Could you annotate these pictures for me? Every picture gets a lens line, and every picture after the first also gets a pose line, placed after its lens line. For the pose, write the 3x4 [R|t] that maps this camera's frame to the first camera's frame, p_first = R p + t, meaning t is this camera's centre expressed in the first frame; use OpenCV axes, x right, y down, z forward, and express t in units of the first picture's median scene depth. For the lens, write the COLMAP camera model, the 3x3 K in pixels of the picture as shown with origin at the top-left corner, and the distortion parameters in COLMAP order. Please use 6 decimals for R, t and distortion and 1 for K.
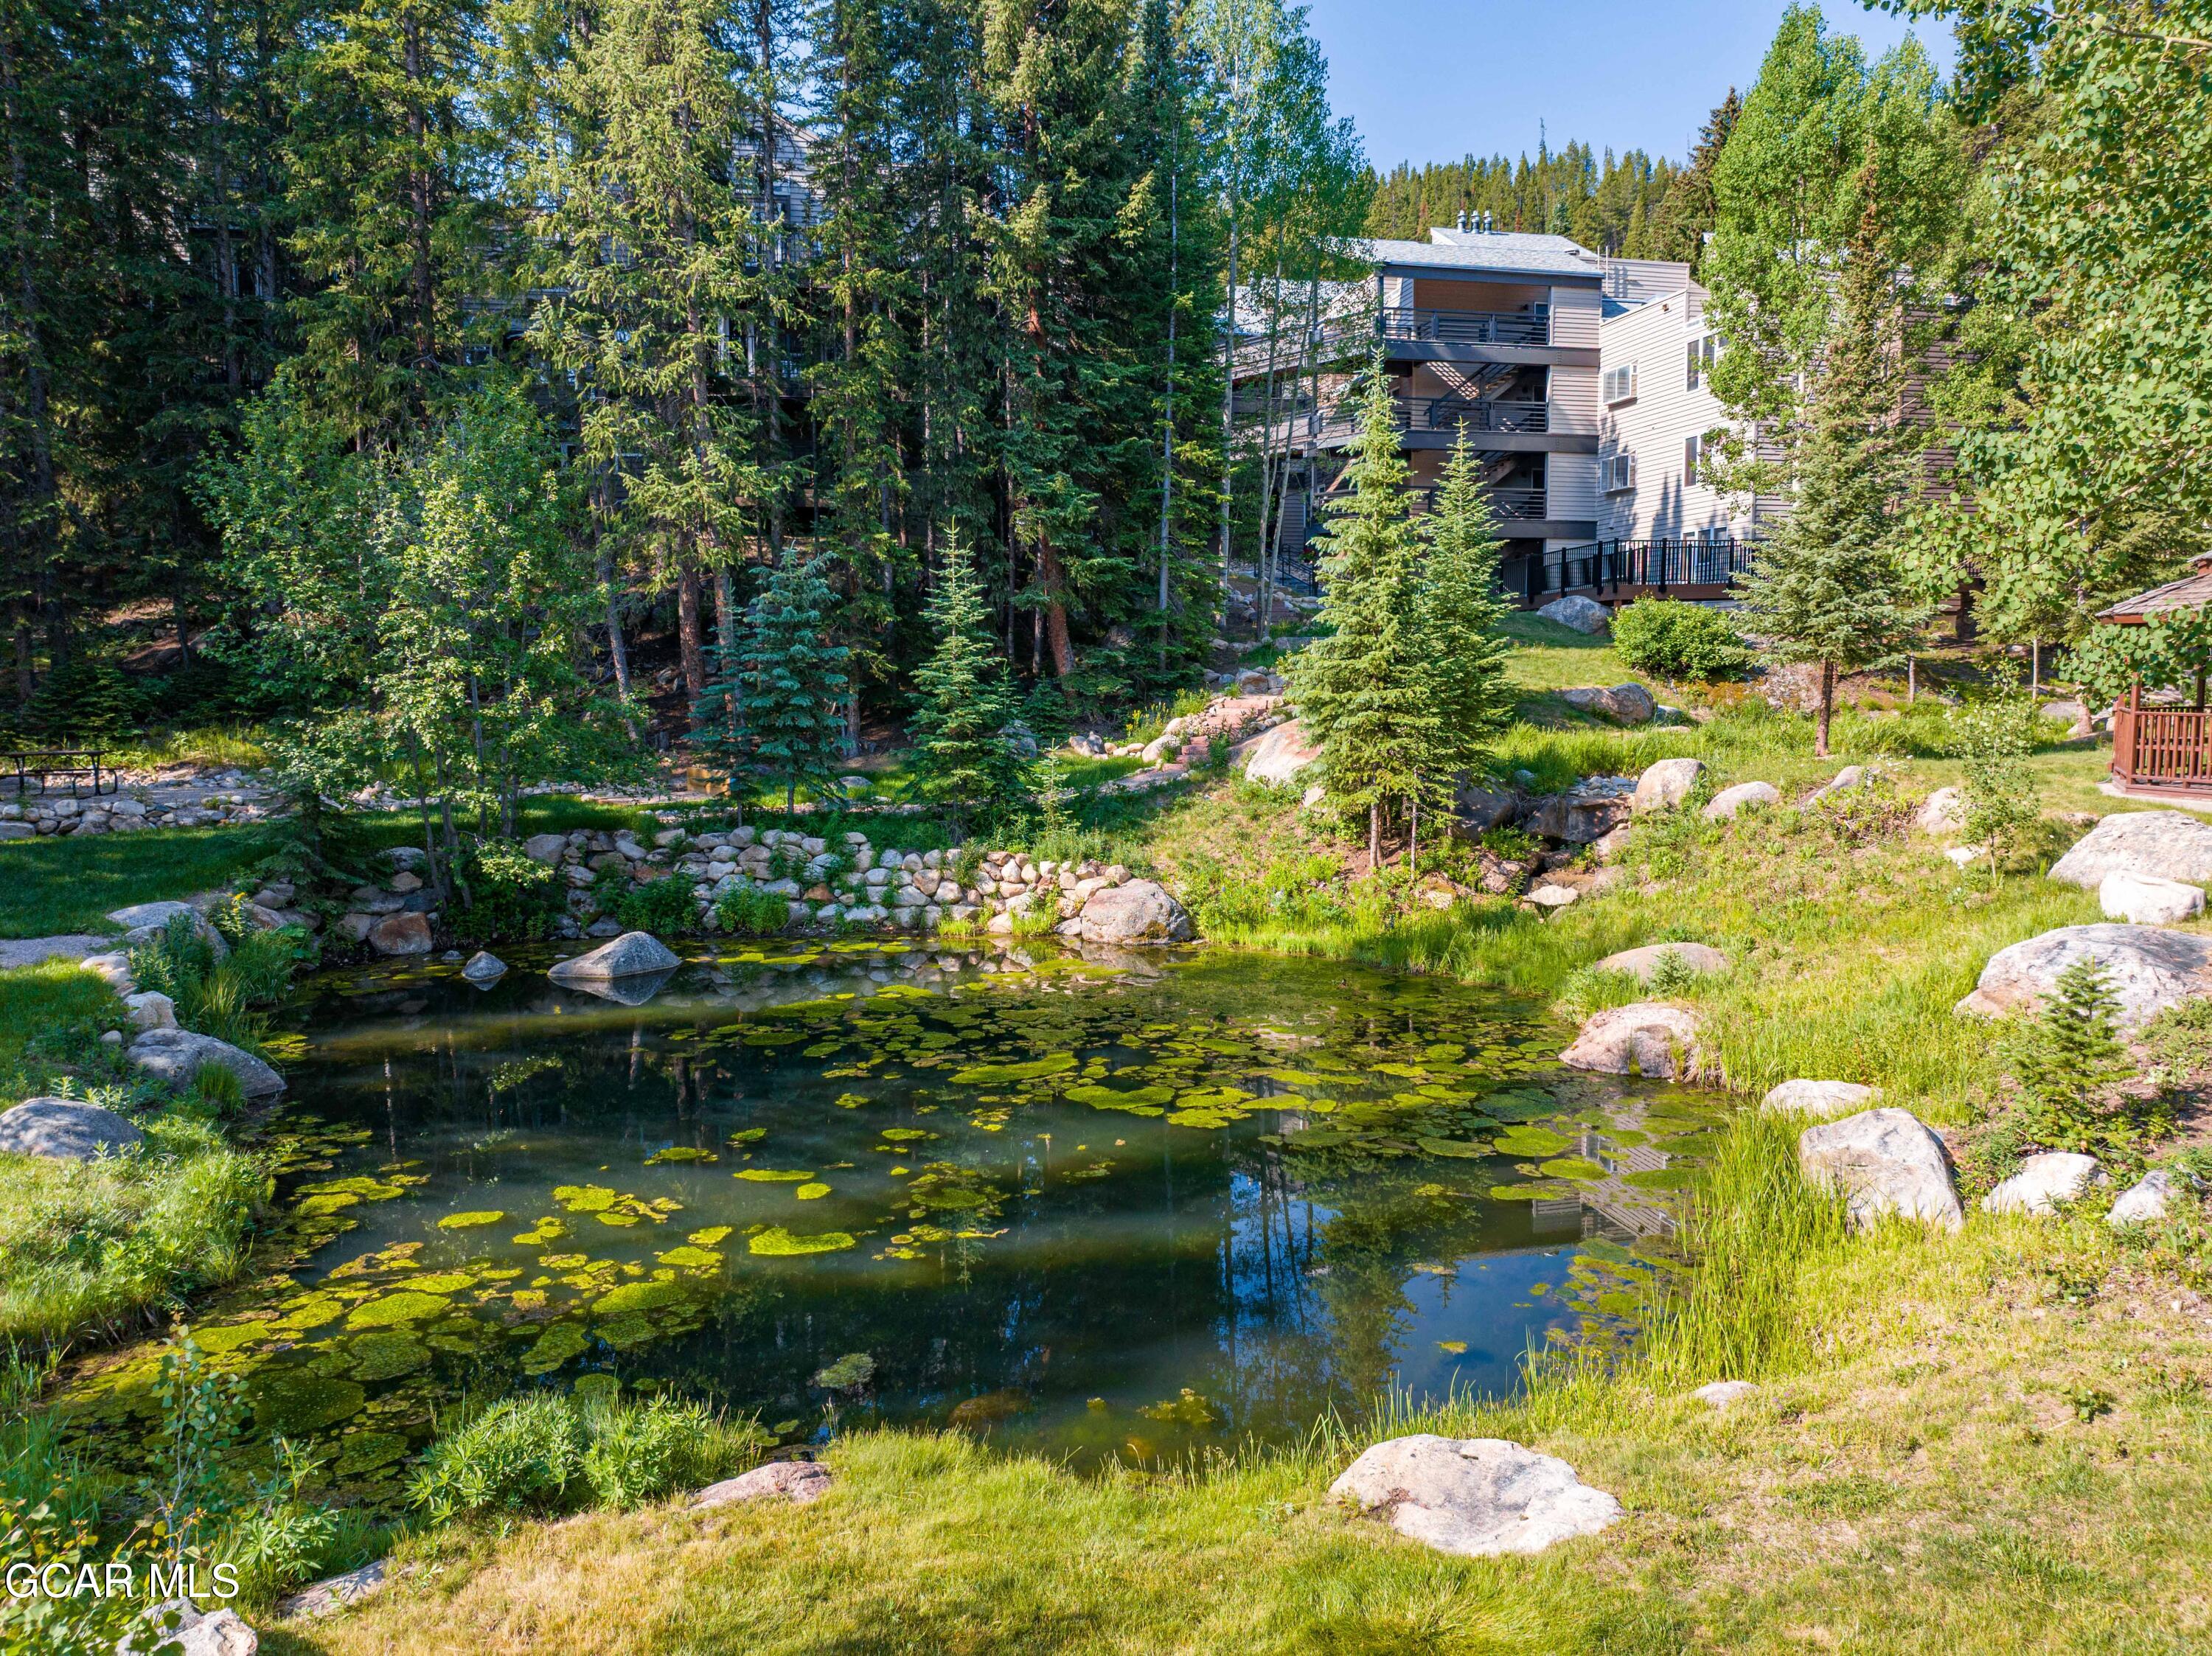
lens RADIAL K [[1584.2, 0, 1105.2], [0, 1584.2, 836.0], [0, 0, 1]] dist [-0.034361, -0.003020]
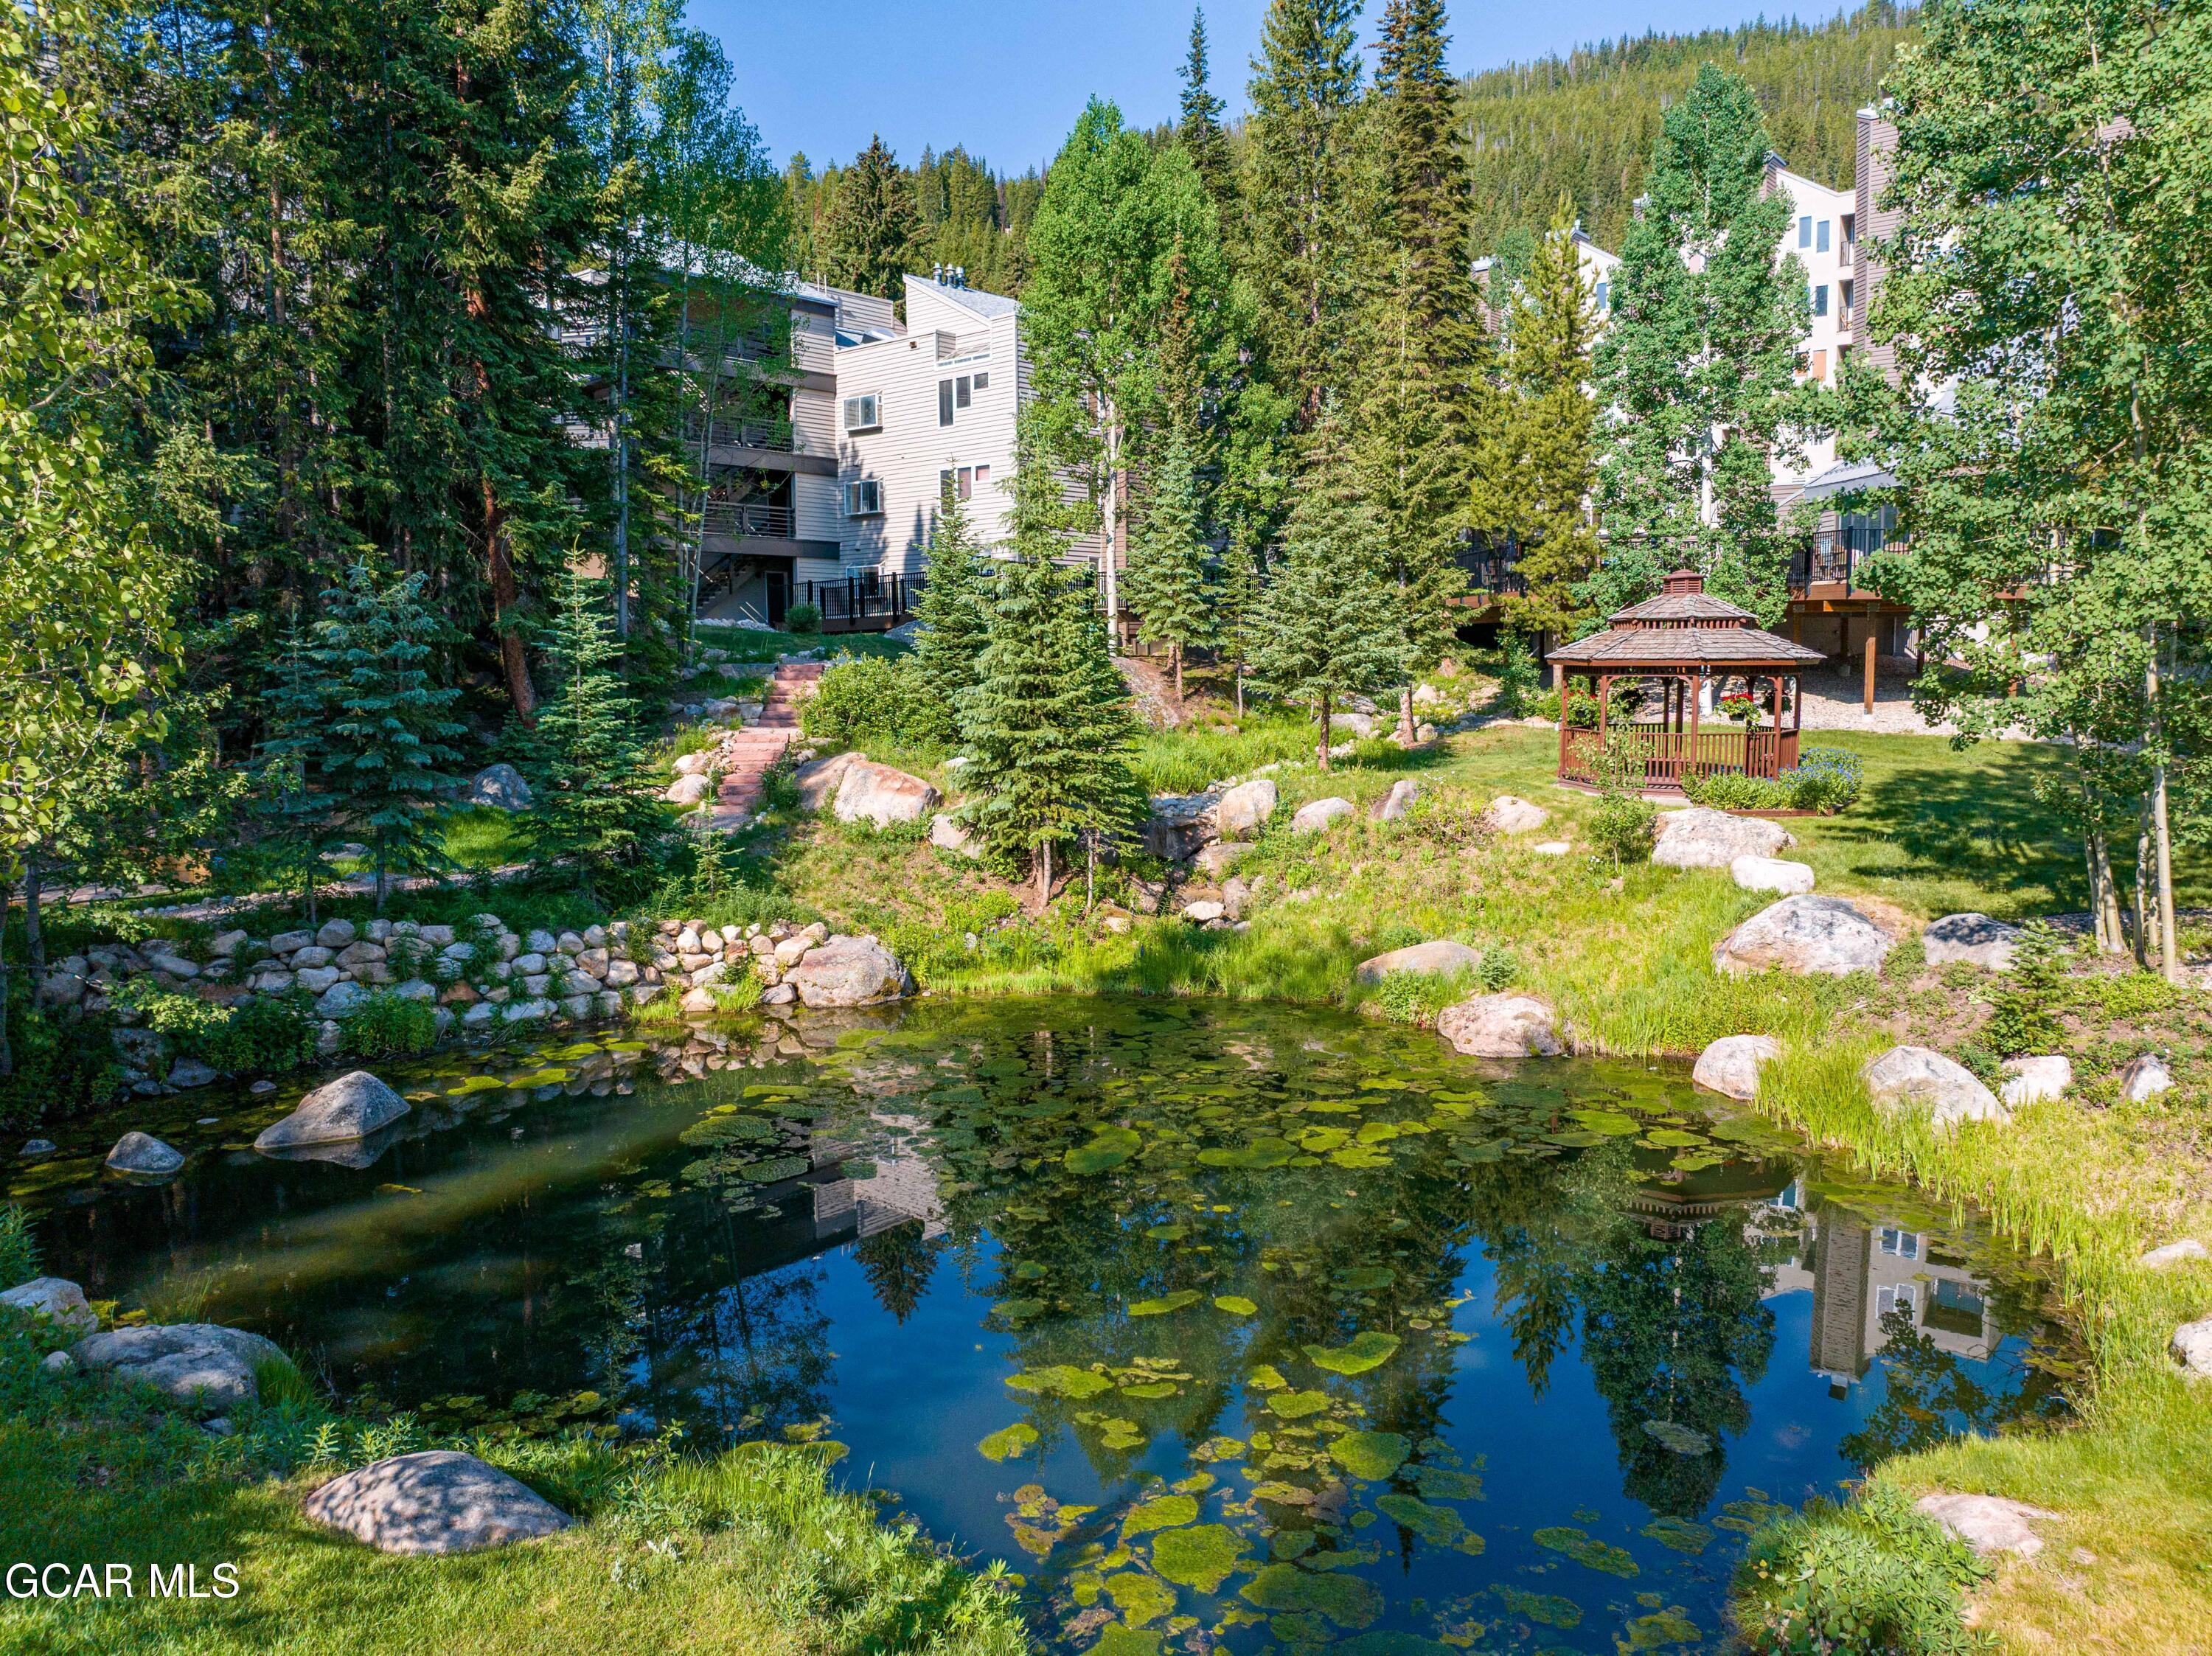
lens RADIAL K [[1584.2, 0, 1122.7], [0, 1584.2, 832.9], [0, 0, 1]] dist [-0.034361, -0.003020]
pose [[0.793955, -0.065281, 0.604461, -0.390108], [0.066509, 0.997578, 0.020378, -0.039296], [-0.604327, 0.024022, 0.796374, 0.144437]]
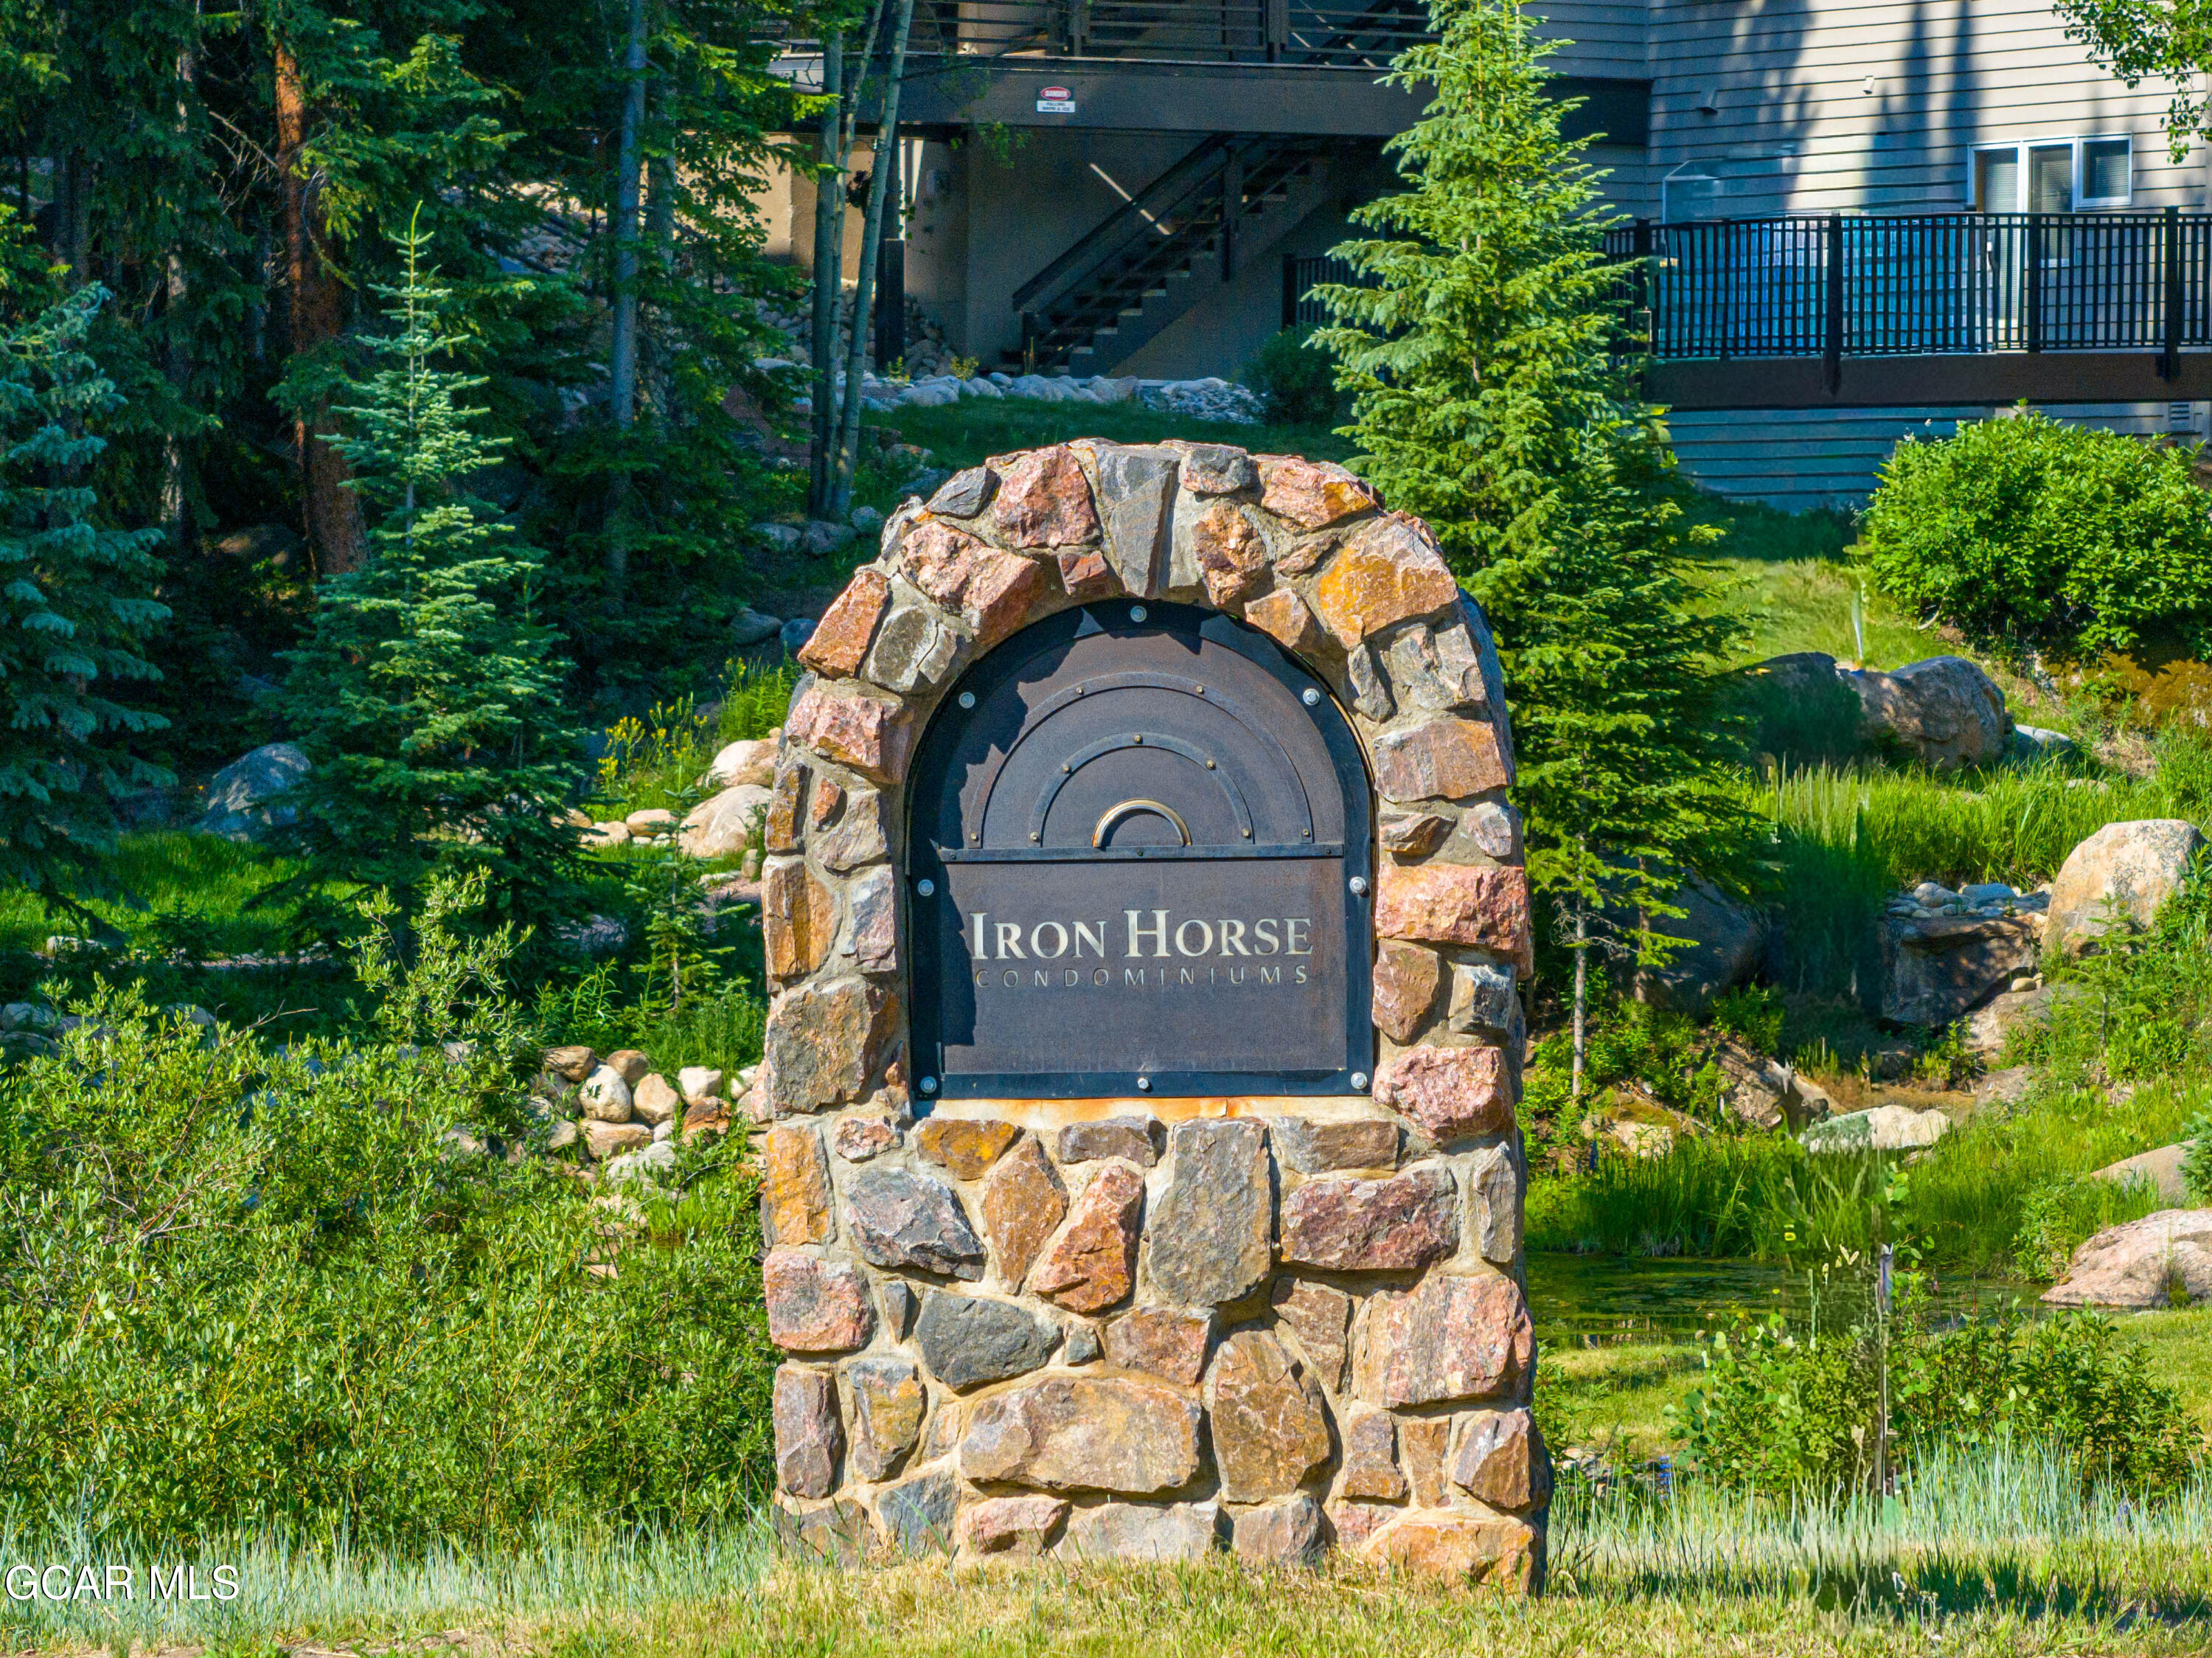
lens RADIAL K [[10596.2, 0, 1106.5], [0, 10596.2, 827.5], [0, 0, 1]] dist [-0.057499, 0.000000]
pose [[0.952423, 0.006676, 0.304708, -0.740971], [0.020827, 0.995997, -0.086921, 0.187125], [-0.304068, 0.089132, 0.948471, -1.553983]]
